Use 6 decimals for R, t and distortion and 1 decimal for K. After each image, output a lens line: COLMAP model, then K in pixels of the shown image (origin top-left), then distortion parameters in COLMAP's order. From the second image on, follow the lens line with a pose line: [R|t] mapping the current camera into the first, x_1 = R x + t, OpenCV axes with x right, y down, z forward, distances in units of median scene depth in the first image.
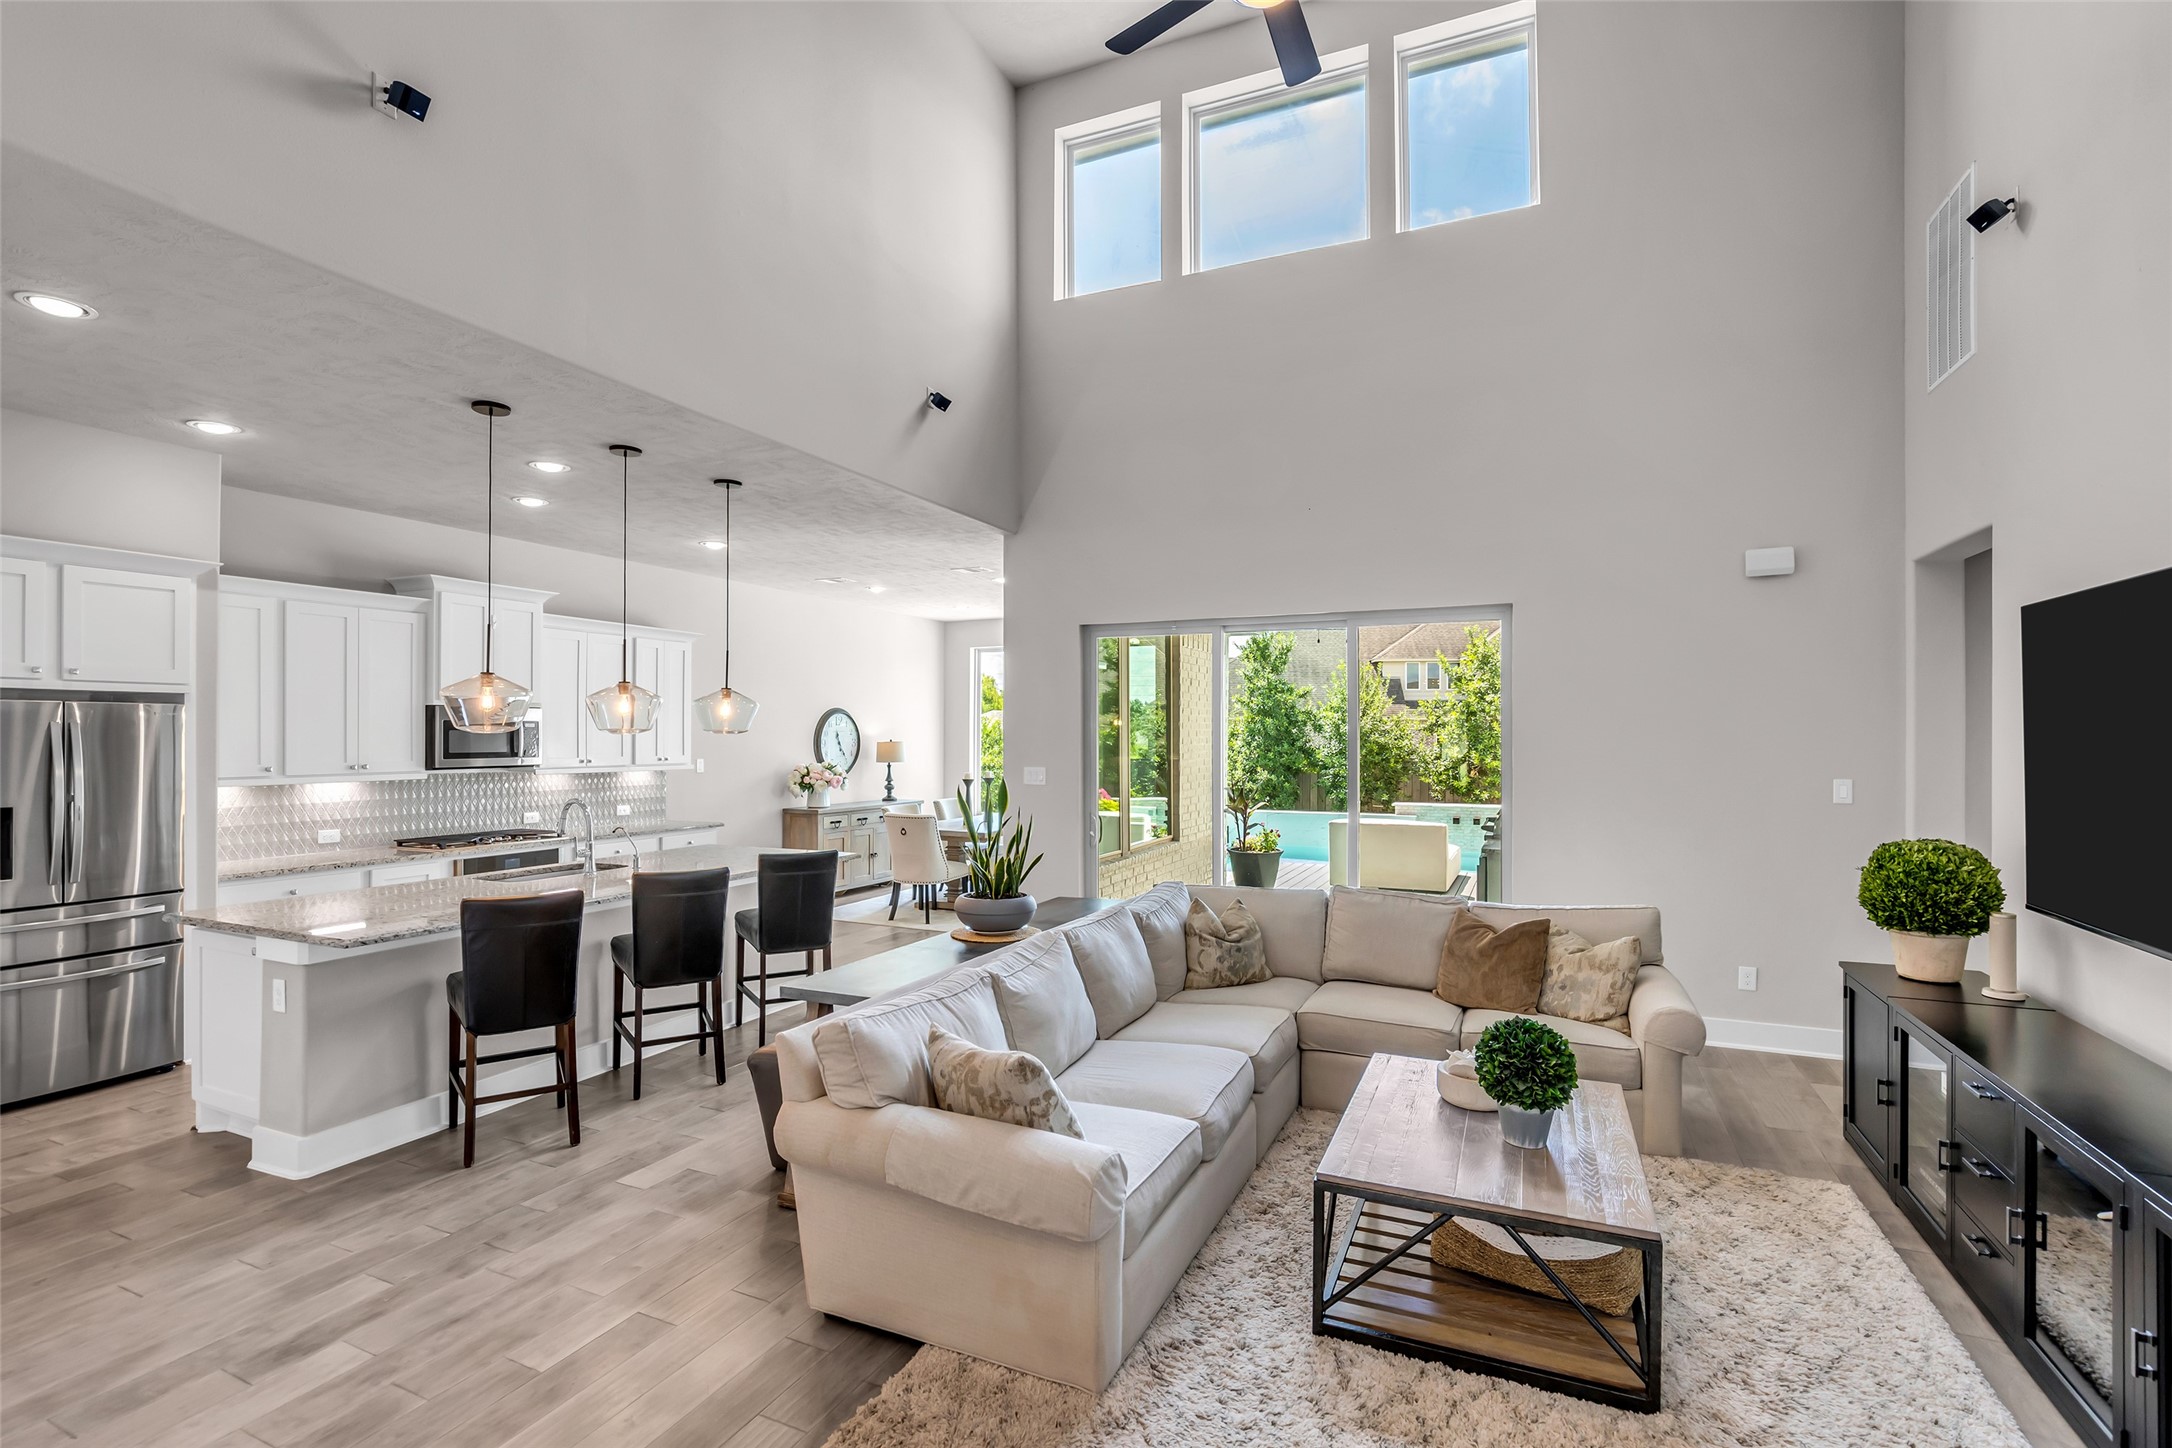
lens RADIAL K [[1002.2, 0, 1082.4], [0, 1002.2, 732.3], [0, 0, 1]] dist [-0.023660, 0.006505]
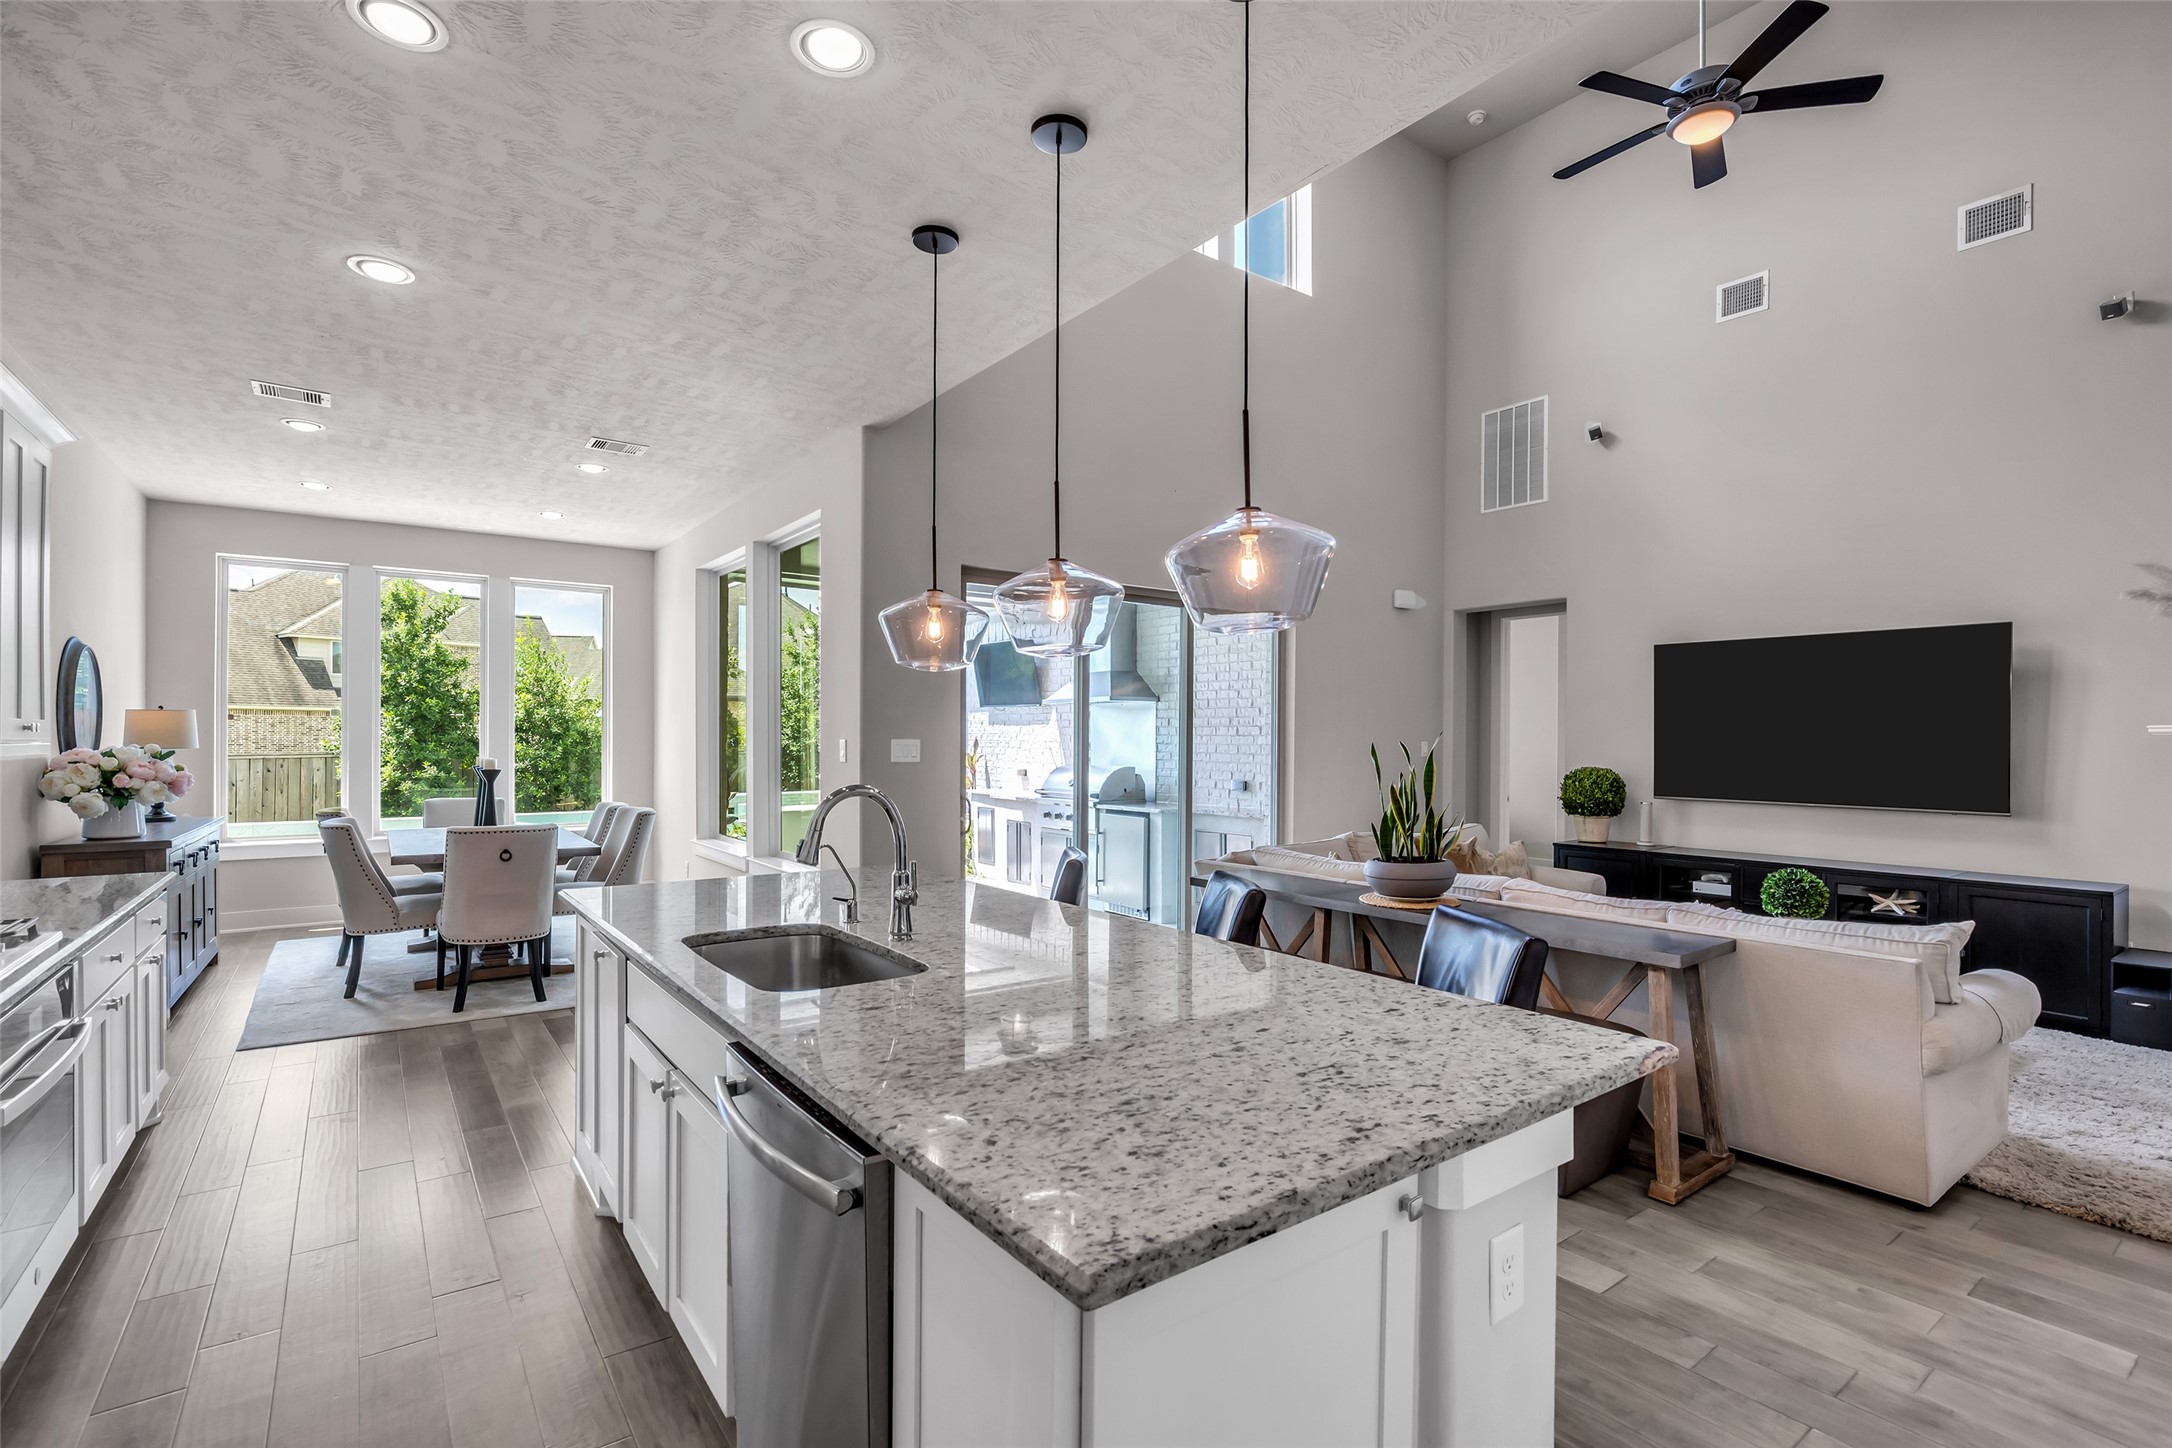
lens RADIAL K [[1002.2, 0, 1079.1], [0, 1002.2, 739.2], [0, 0, 1]] dist [-0.023660, 0.006505]
pose [[0.491403, 0.000339, 0.870932, -0.724803], [-0.006686, 0.999972, 0.003383, 0.035030], [-0.870906, -0.007485, 0.491392, 0.564291]]
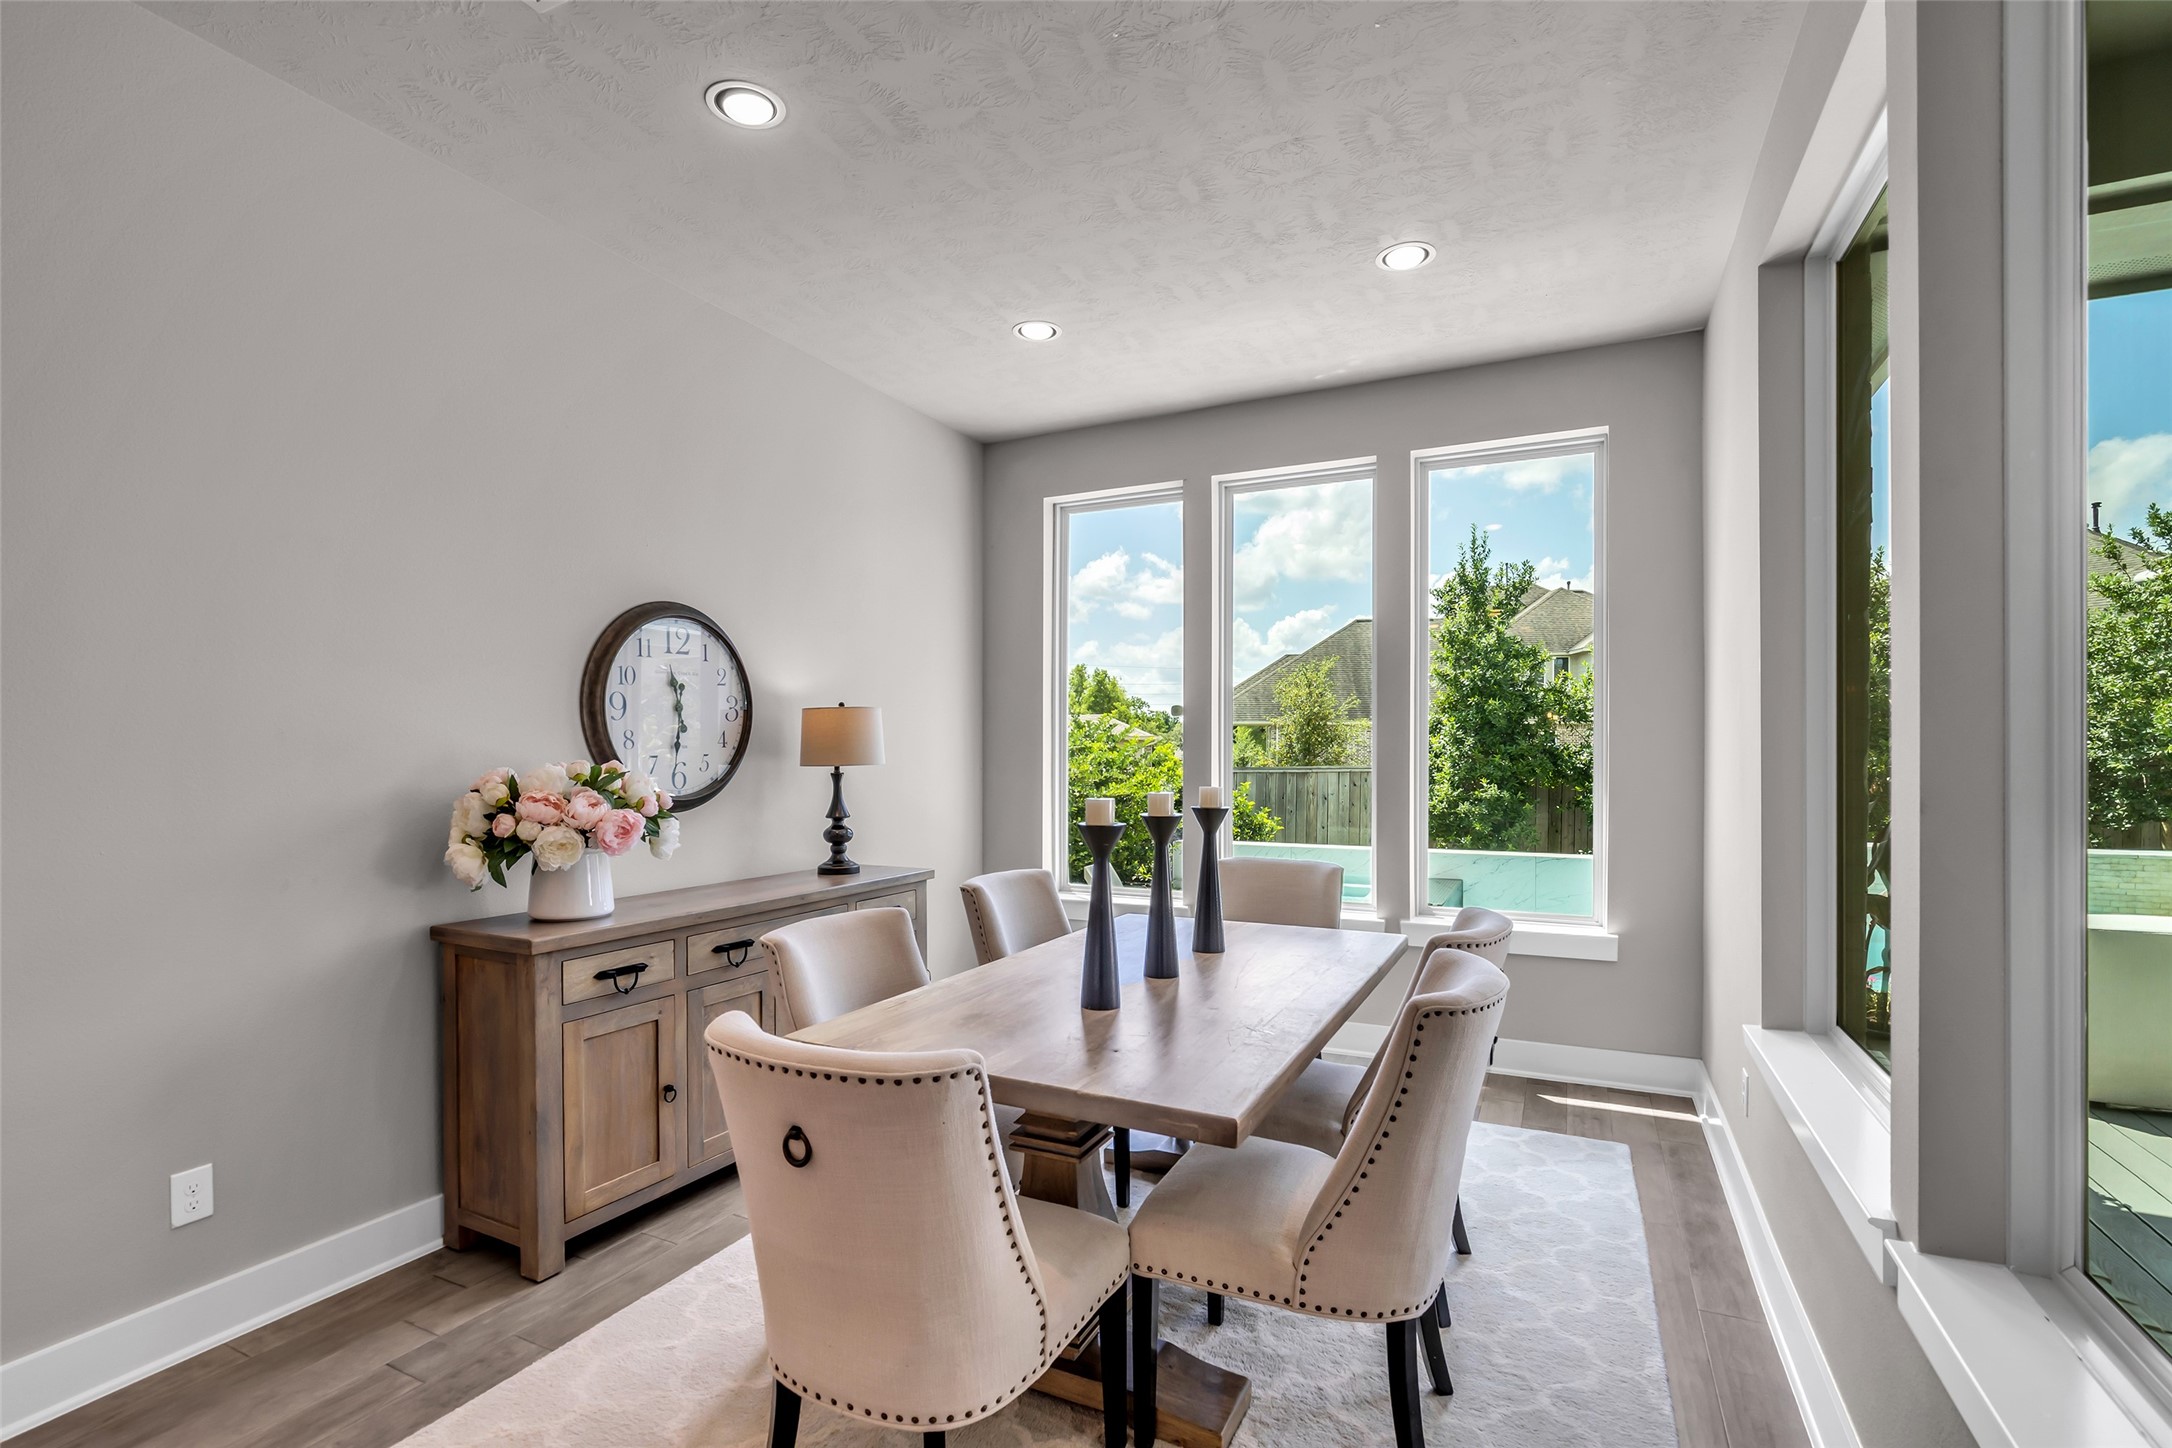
lens RADIAL K [[1002.2, 0, 1067.1], [0, 1002.2, 742.3], [0, 0, 1]] dist [-0.023660, 0.006505]
pose [[0.999386, -0.006116, -0.034508, -0.173672], [0.005955, 0.999971, -0.004759, 0.042104], [0.034536, 0.004550, 0.999393, 1.138656]]
